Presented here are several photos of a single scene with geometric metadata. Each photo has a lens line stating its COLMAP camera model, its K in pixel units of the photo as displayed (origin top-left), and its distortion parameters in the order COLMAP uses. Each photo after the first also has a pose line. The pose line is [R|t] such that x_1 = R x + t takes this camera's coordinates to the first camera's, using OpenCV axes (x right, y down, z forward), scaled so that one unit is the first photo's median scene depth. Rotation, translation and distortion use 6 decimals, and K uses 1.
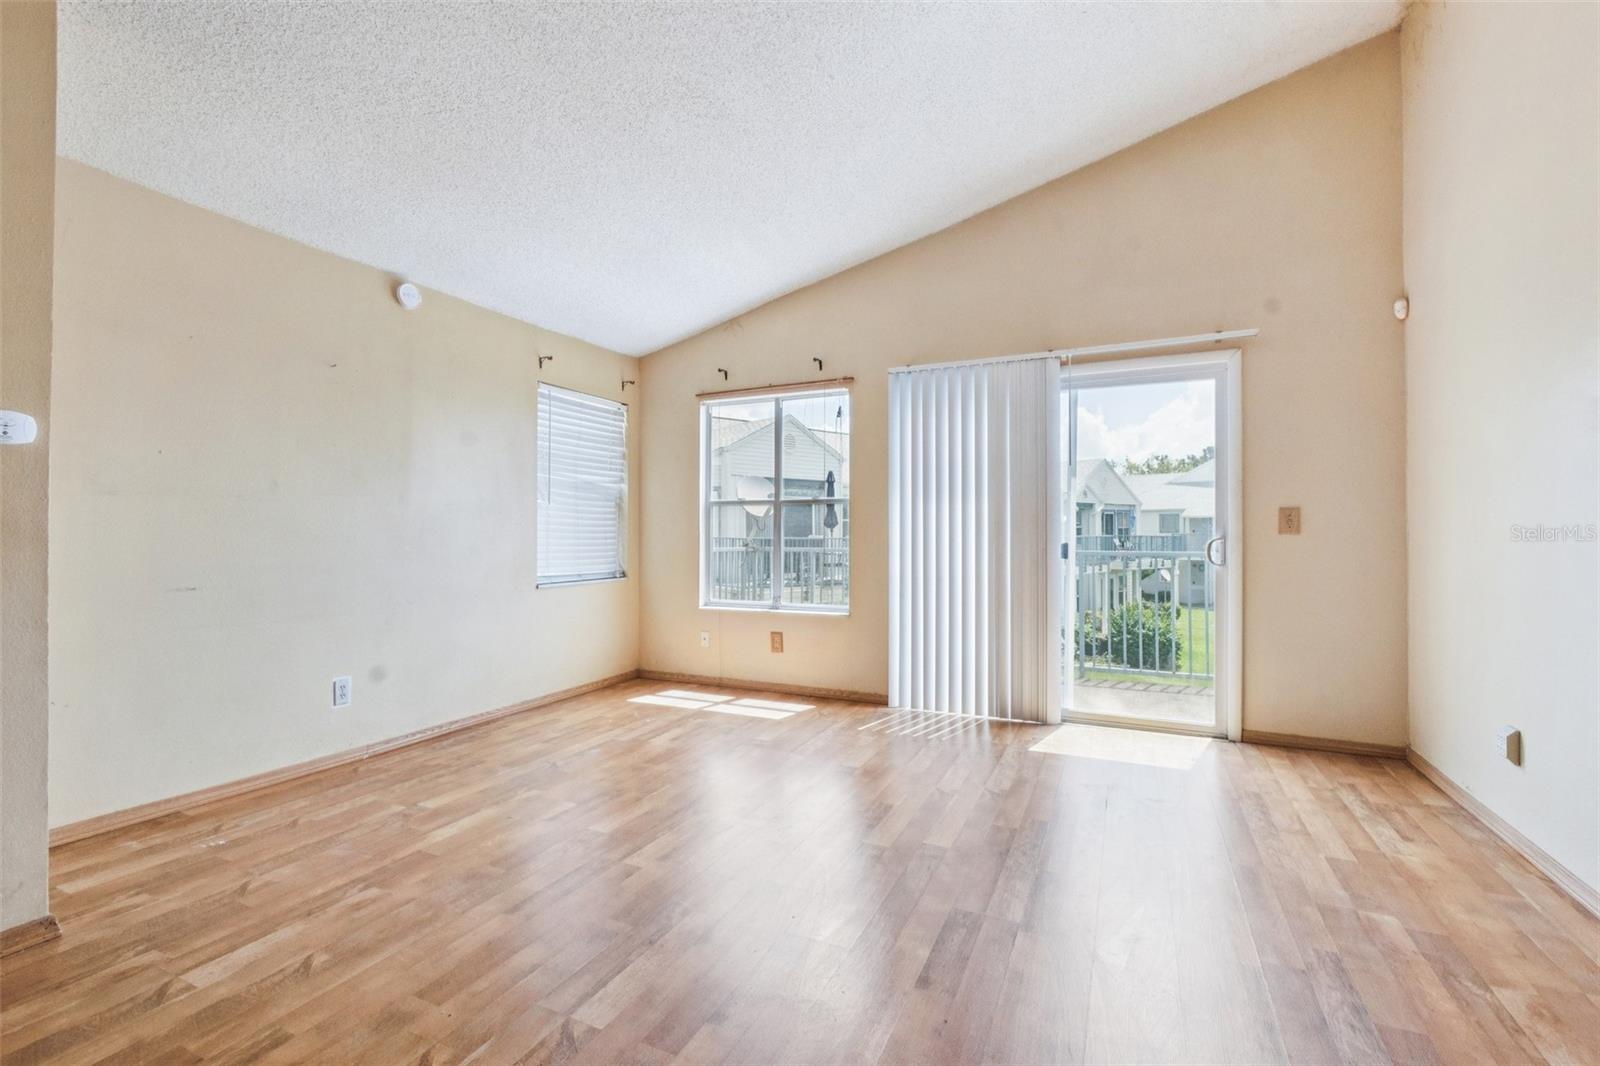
lens RADIAL K [[710.8, 0, 800.5], [0, 710.8, 523.5], [0, 0, 1]] dist [0.012797, -0.005531]
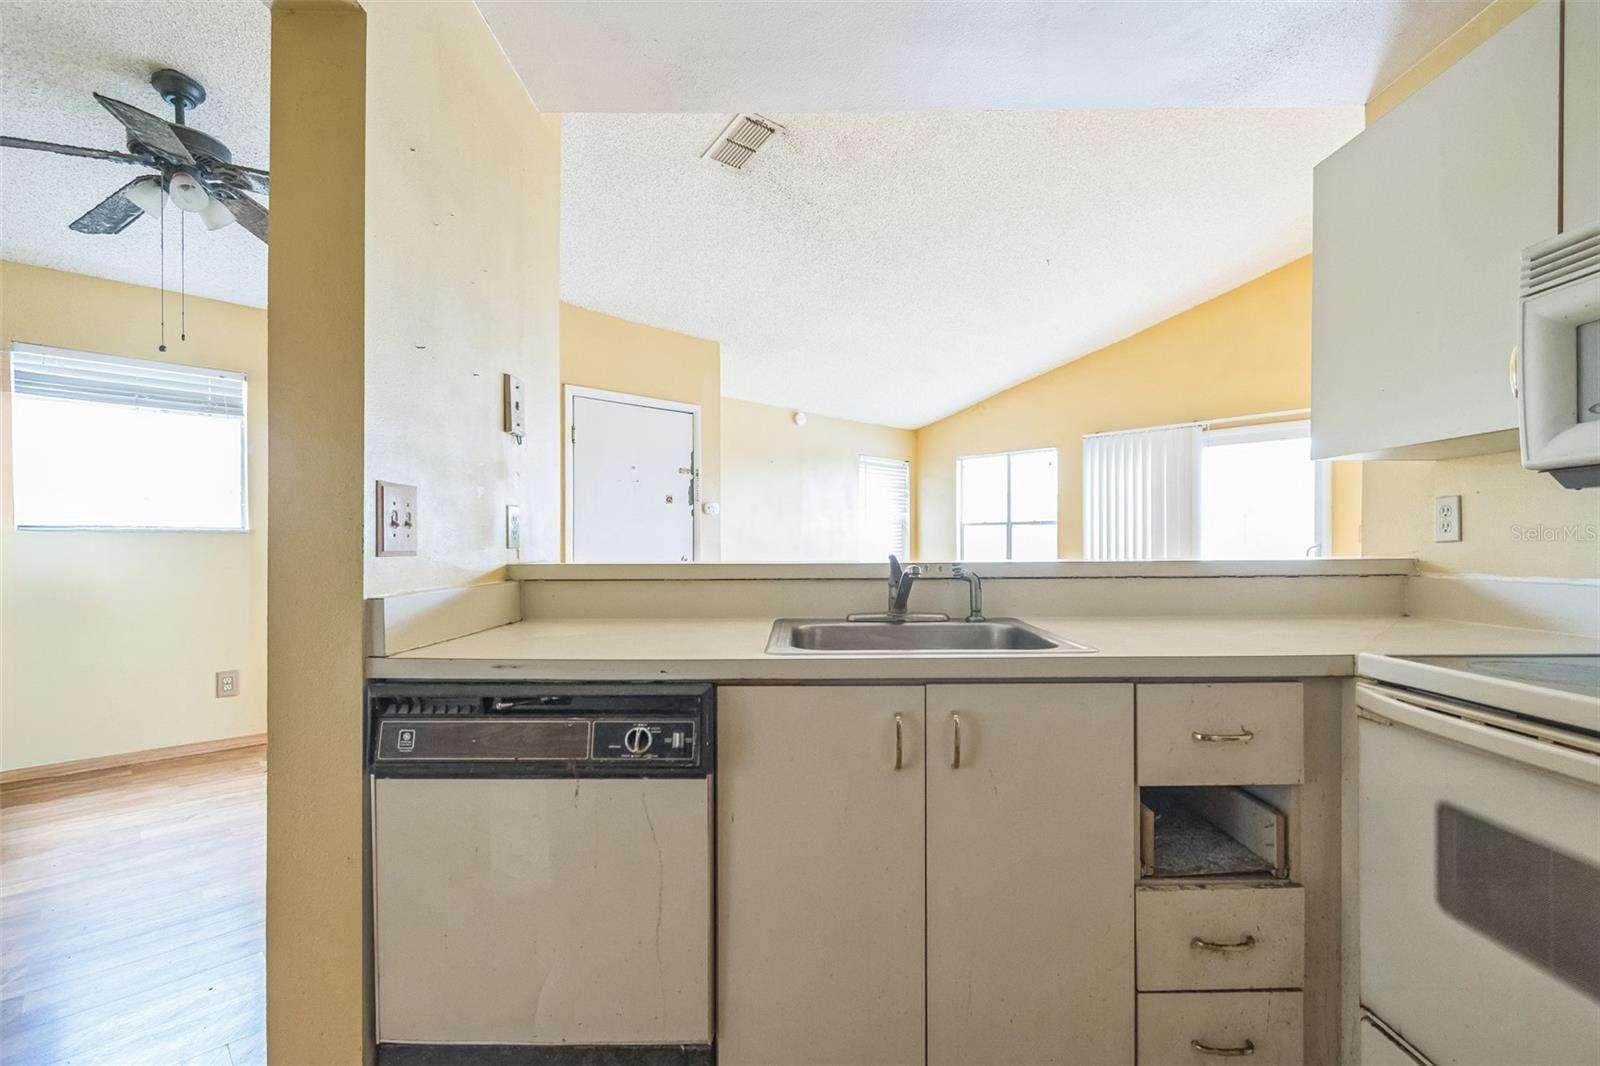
lens RADIAL K [[710.8, 0, 802.5], [0, 710.8, 546.7], [0, 0, 1]] dist [0.012797, -0.005531]
pose [[0.938096, -0.002377, -0.346366, 0.097443], [0.008470, 0.999835, 0.016080, -0.010728], [0.346271, -0.018019, 0.937962, -0.696745]]
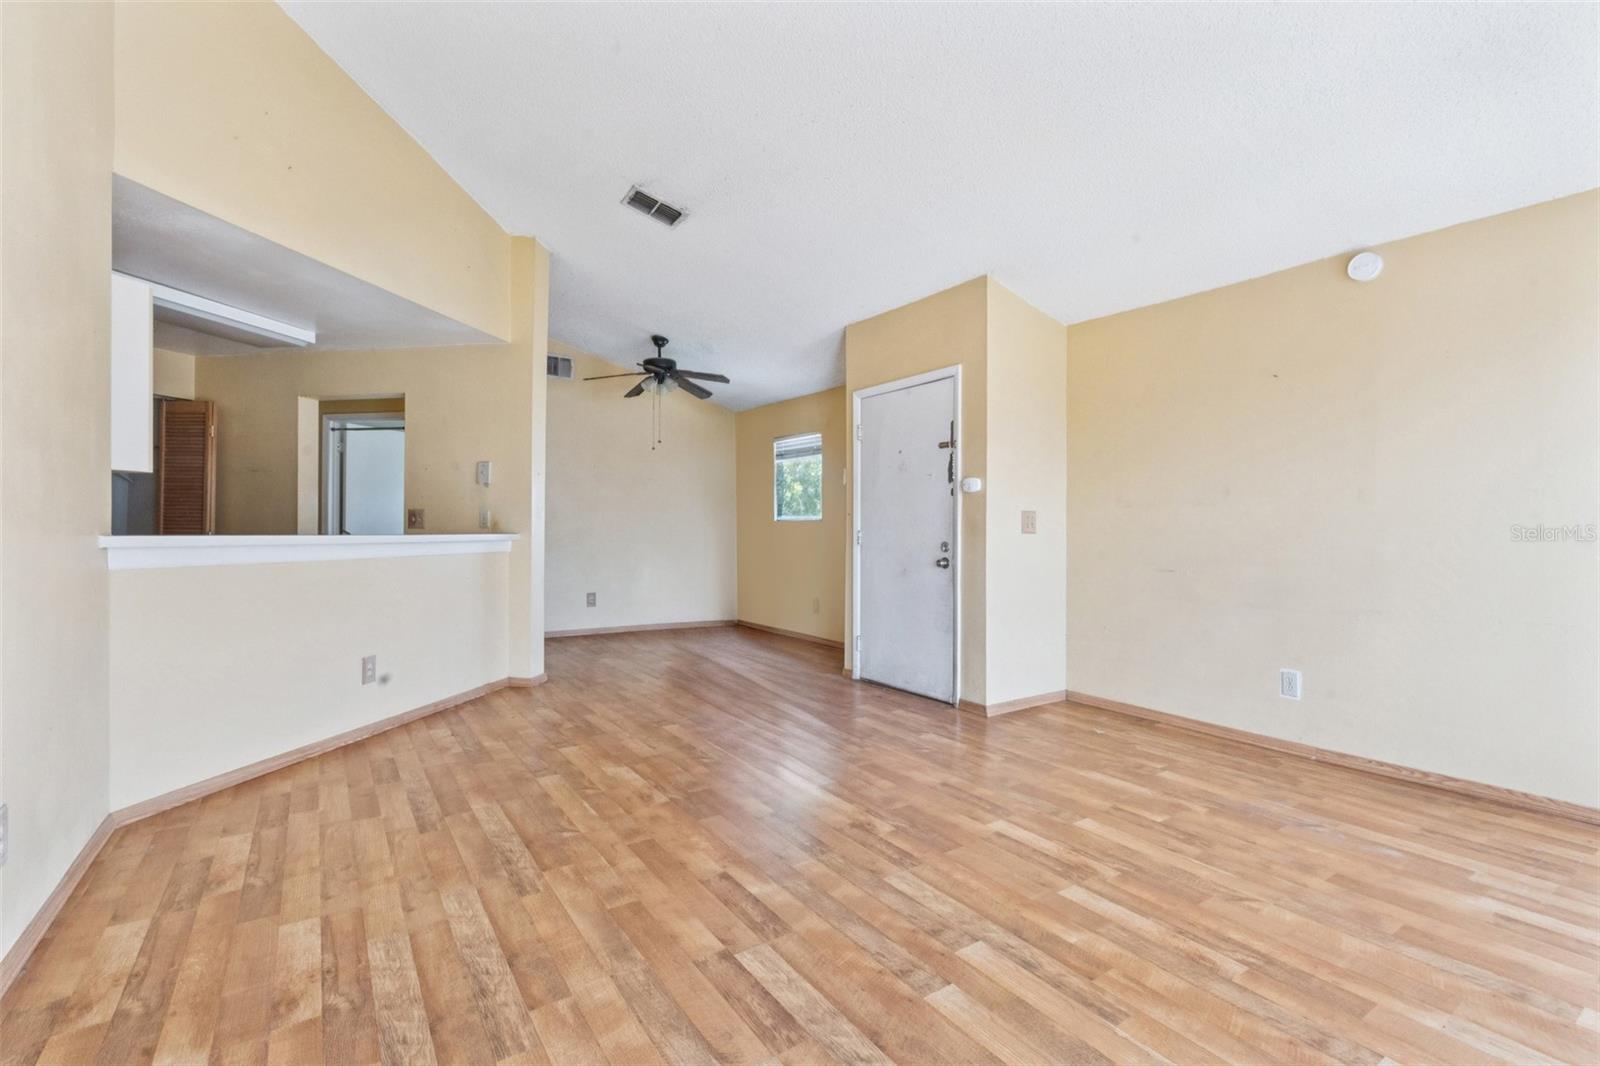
lens RADIAL K [[710.8, 0, 801.2], [0, 710.8, 531.6], [0, 0, 1]] dist [0.012797, -0.005531]
pose [[-0.512543, -0.001114, -0.858661, 0.520750], [0.004775, 0.999980, -0.004147, 0.010823], [0.858648, -0.006226, -0.512527, 0.767373]]
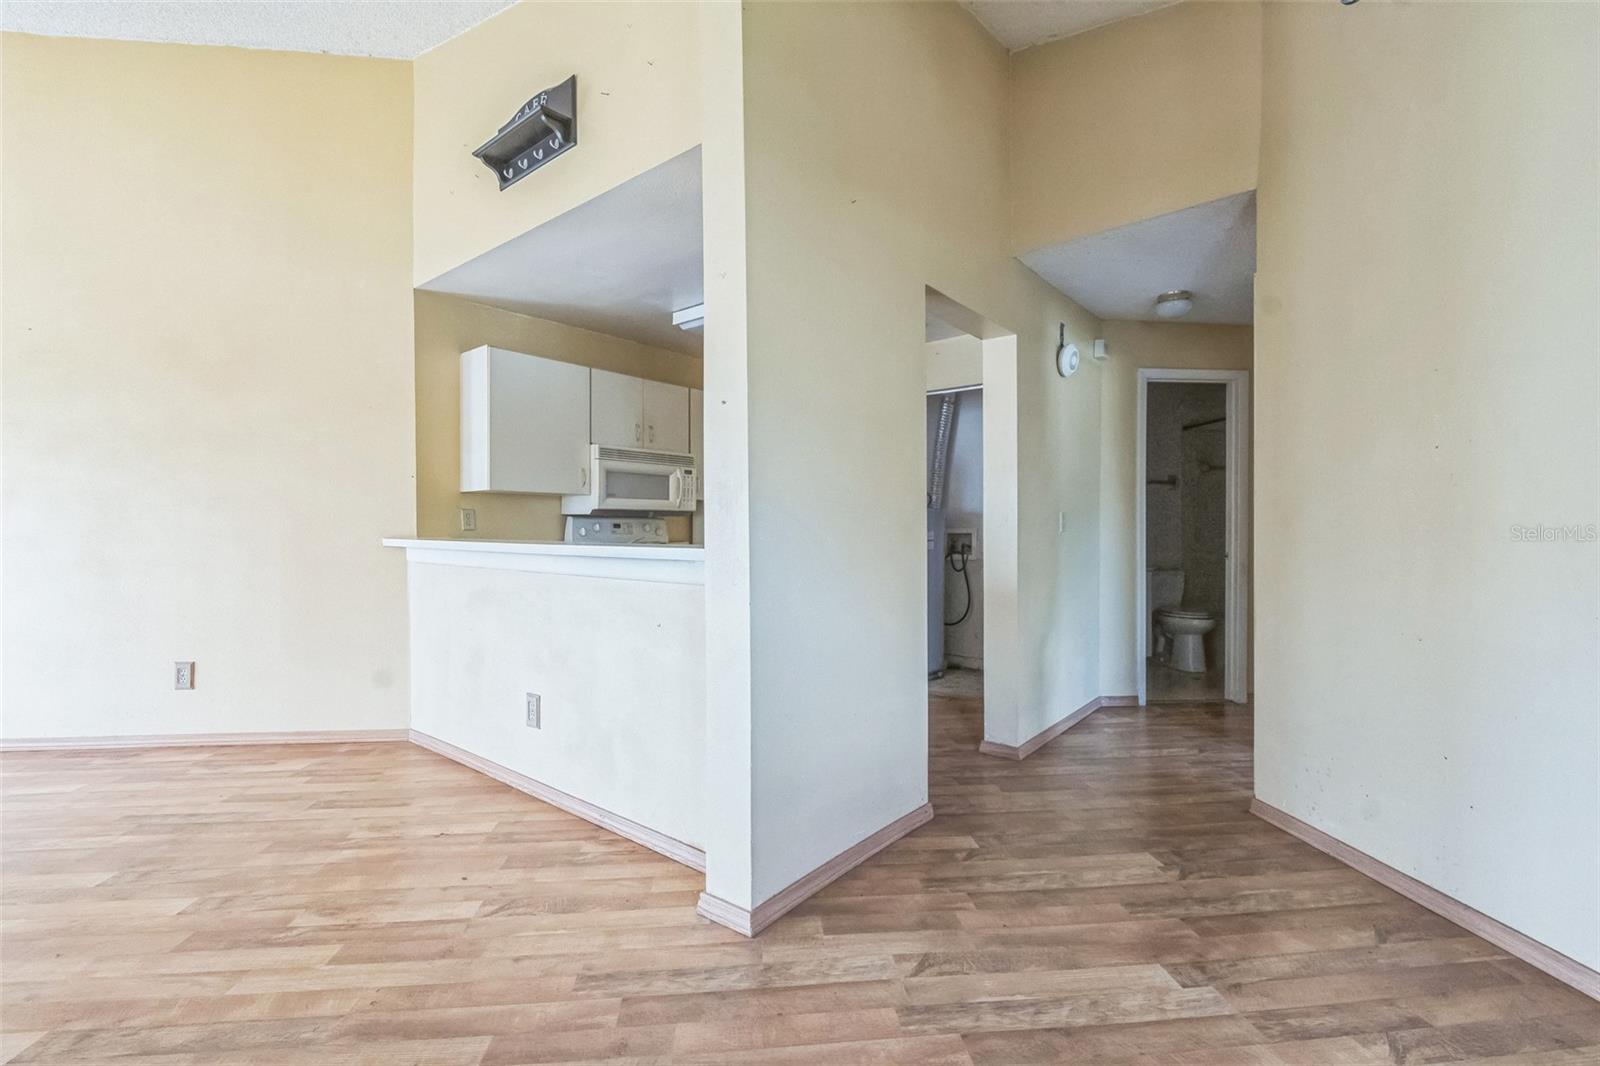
lens RADIAL K [[710.8, 0, 791.8], [0, 710.8, 531.2], [0, 0, 1]] dist [0.012797, -0.005531]
pose [[-0.504658, -0.000855, 0.863319, -0.742229], [-0.013748, 0.999881, -0.007046, 0.000467], [-0.863210, -0.015424, -0.504610, -0.038492]]
